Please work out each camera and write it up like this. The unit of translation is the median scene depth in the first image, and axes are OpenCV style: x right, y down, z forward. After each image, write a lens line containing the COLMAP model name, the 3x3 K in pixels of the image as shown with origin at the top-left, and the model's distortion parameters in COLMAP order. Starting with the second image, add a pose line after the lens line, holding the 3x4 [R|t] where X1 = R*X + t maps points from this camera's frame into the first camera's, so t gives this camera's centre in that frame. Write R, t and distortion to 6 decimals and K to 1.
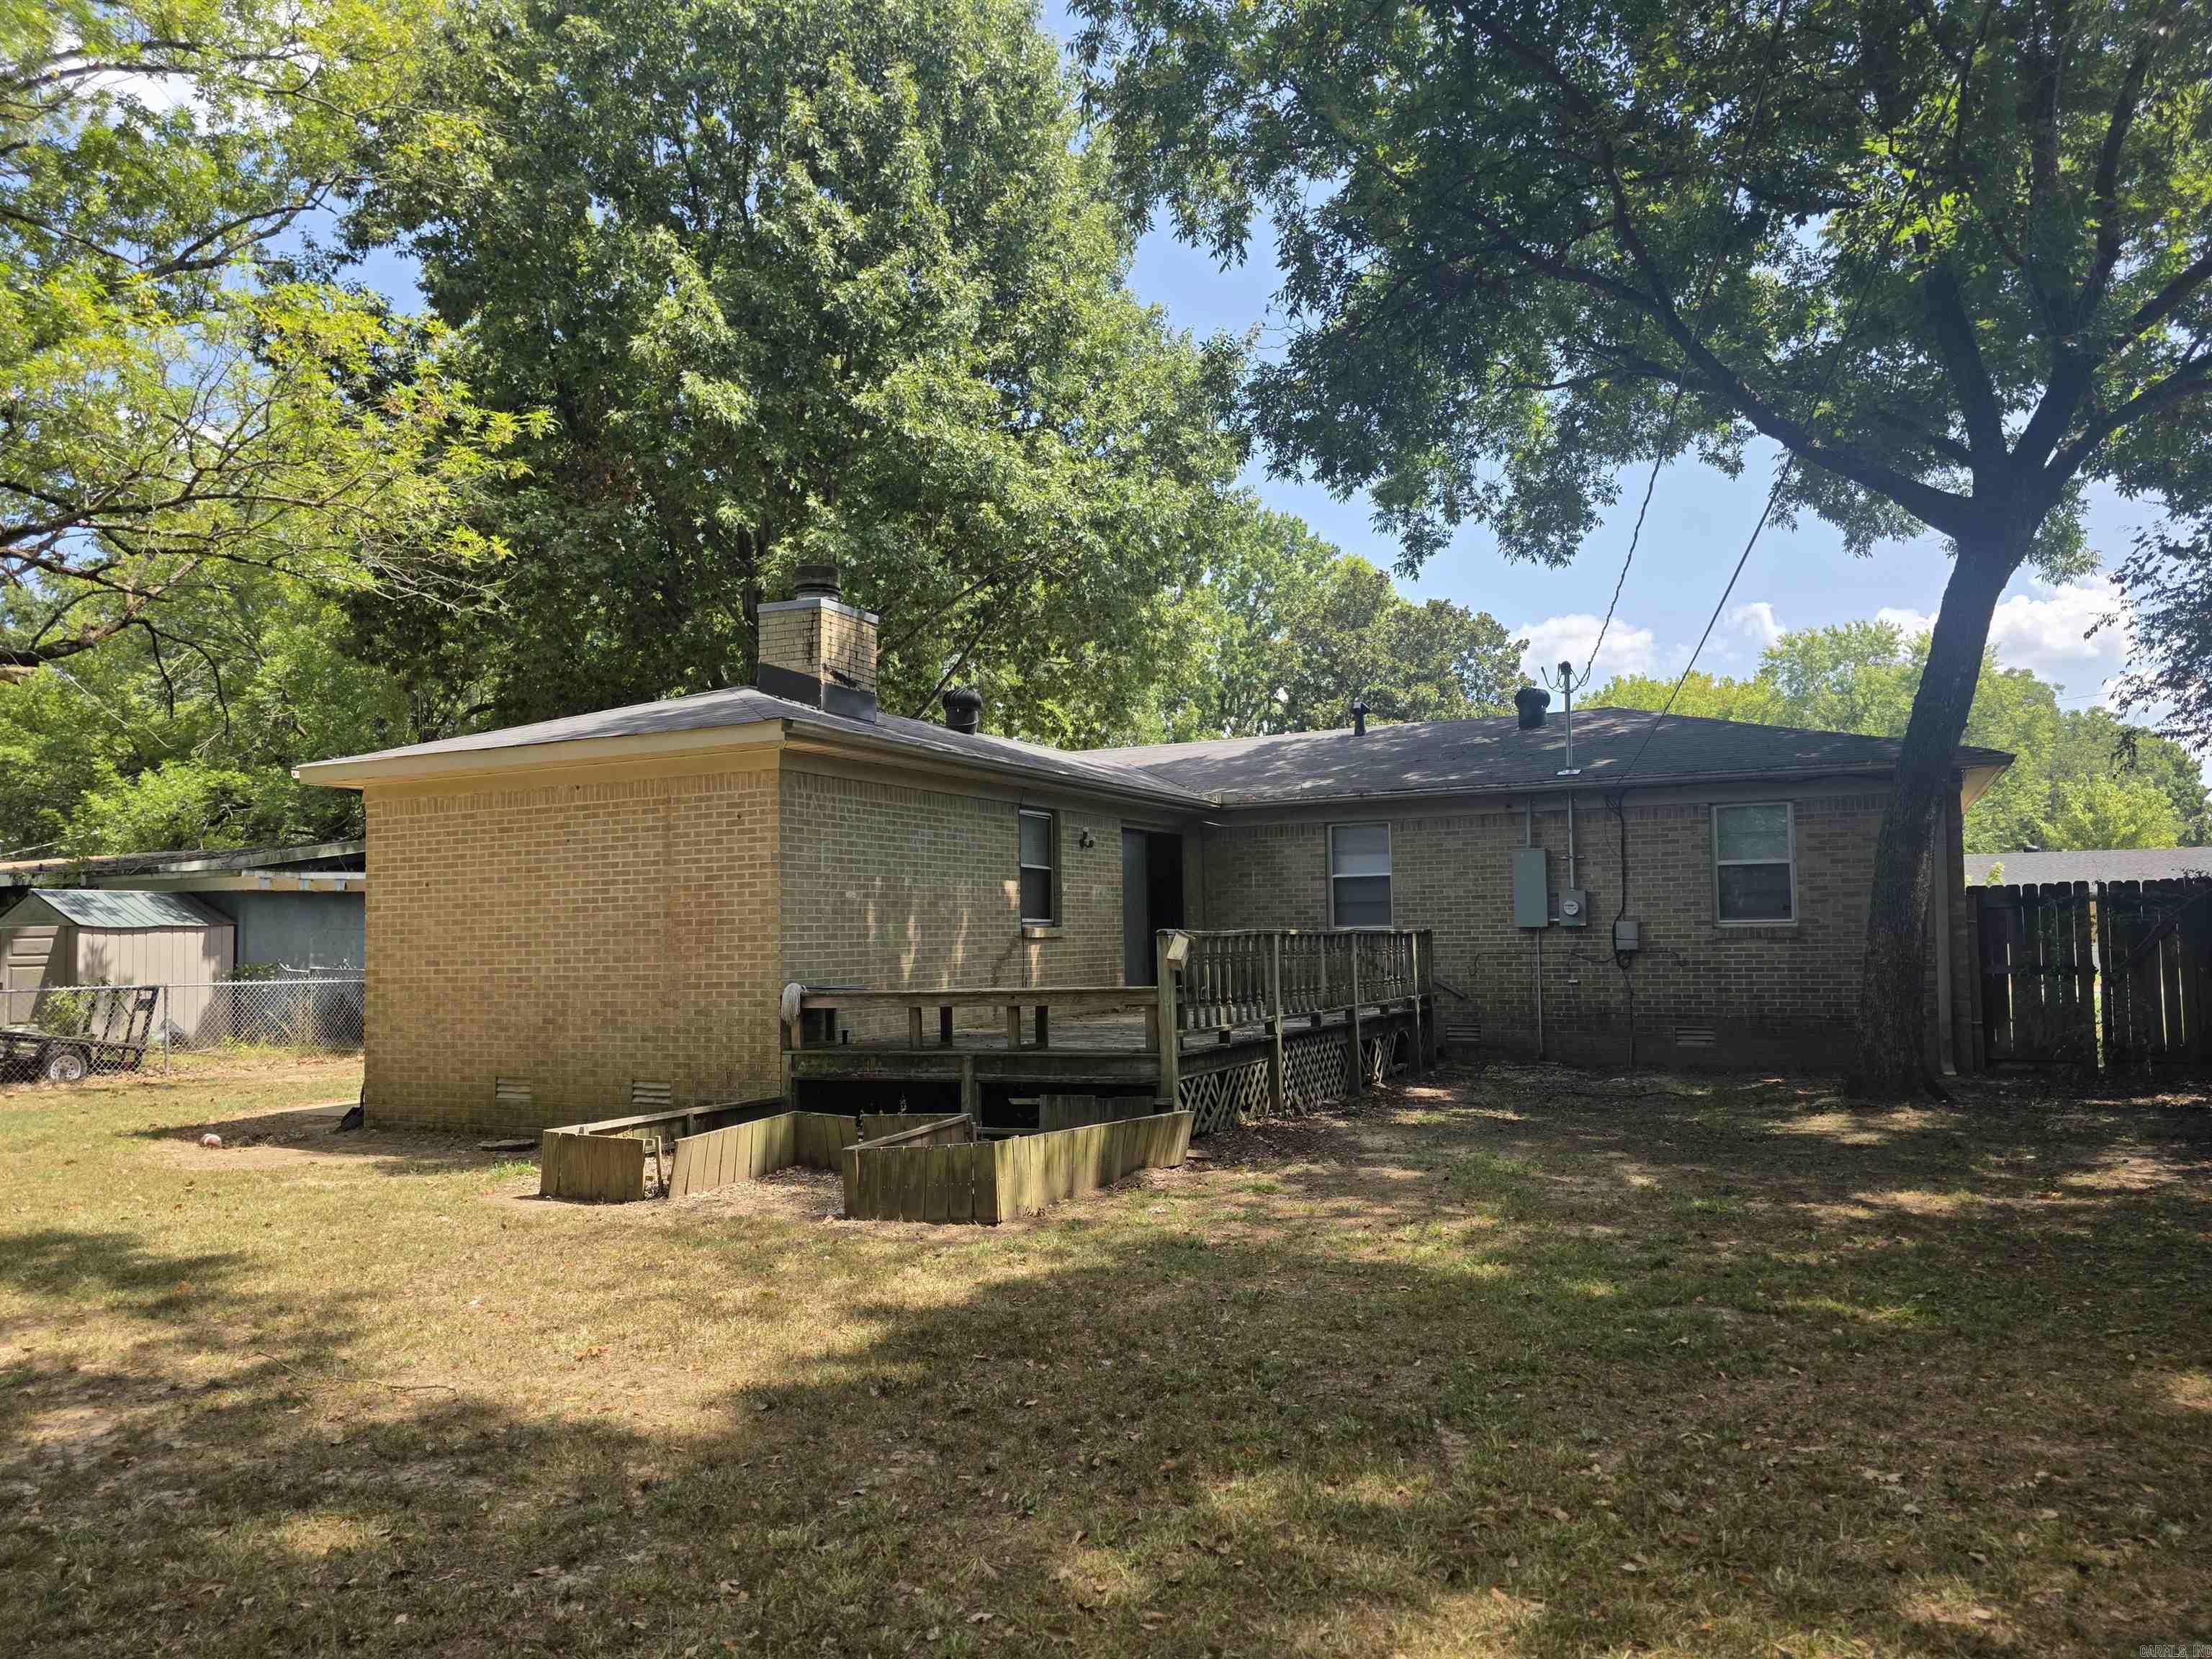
lens RADIAL K [[1498.2, 0, 1118.5], [0, 1498.2, 826.6], [0, 0, 1]] dist [0.055435, -0.050467]
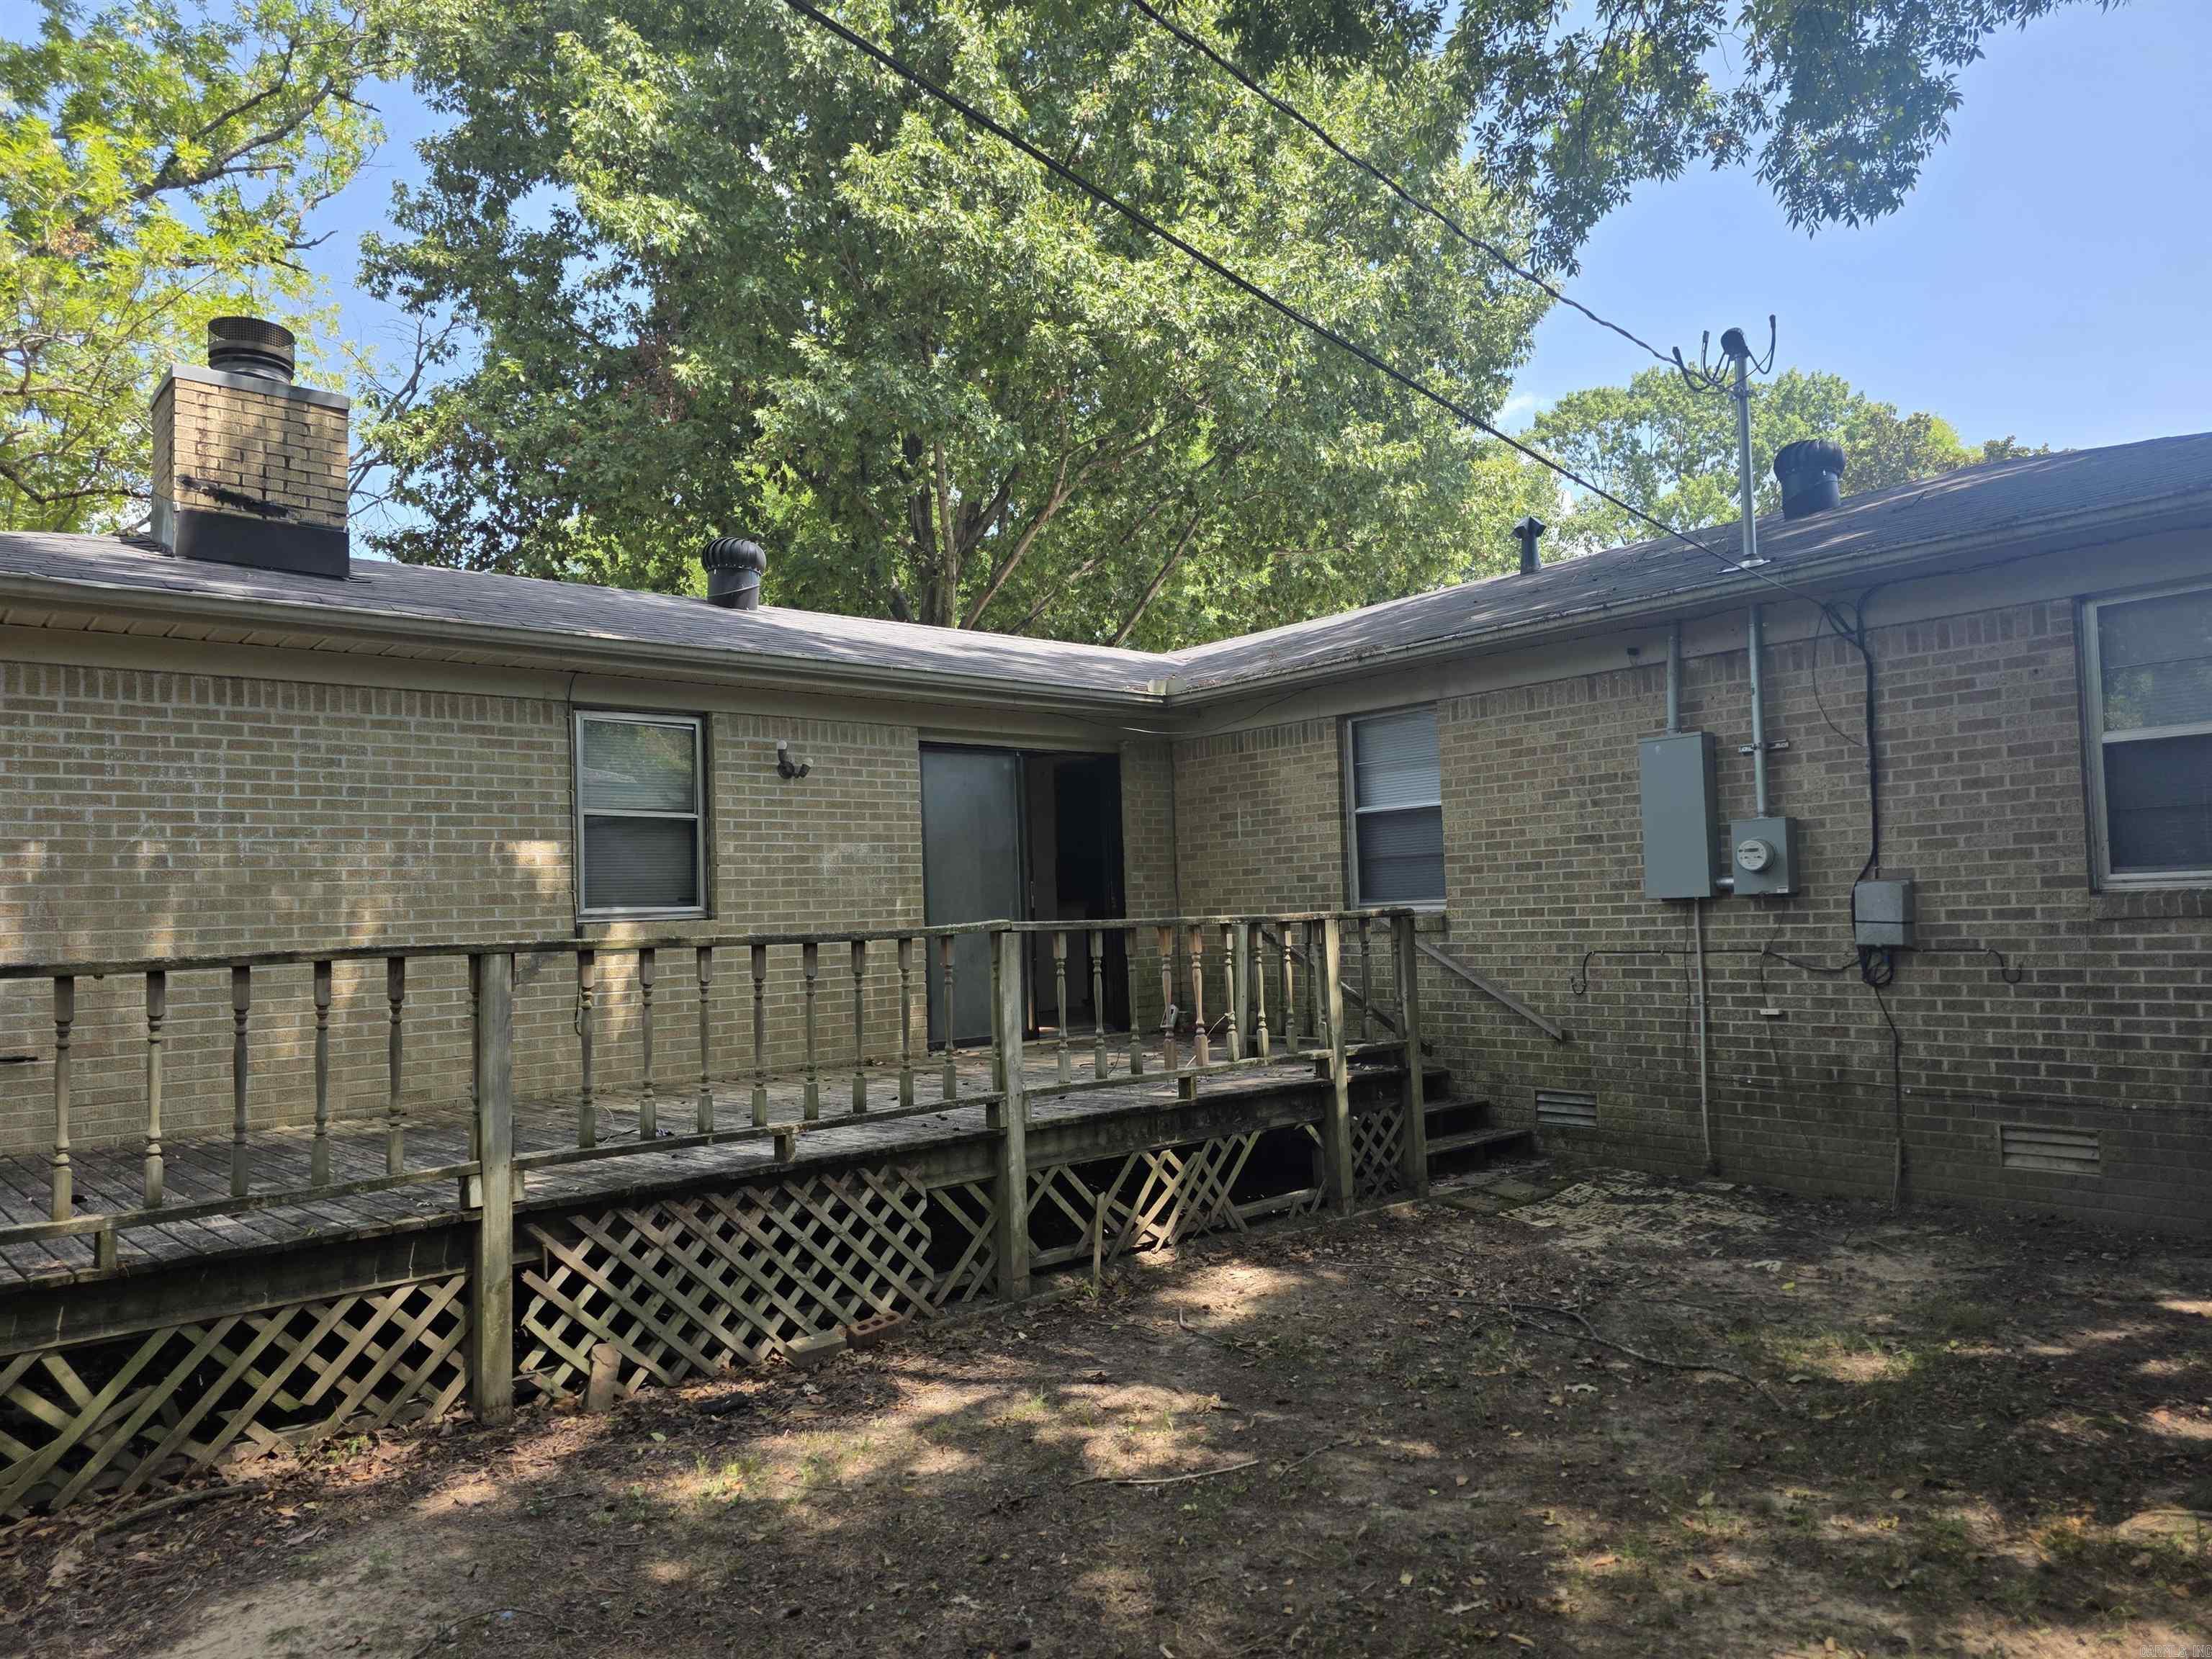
lens RADIAL K [[1498.2, 0, 1118.5], [0, 1498.2, 826.6], [0, 0, 1]] dist [0.055435, -0.050467]
pose [[0.926534, -0.038602, -0.374225, 0.294663], [0.047266, 0.998784, 0.013999, 0.029326], [0.373230, -0.030659, 0.927232, 0.496279]]
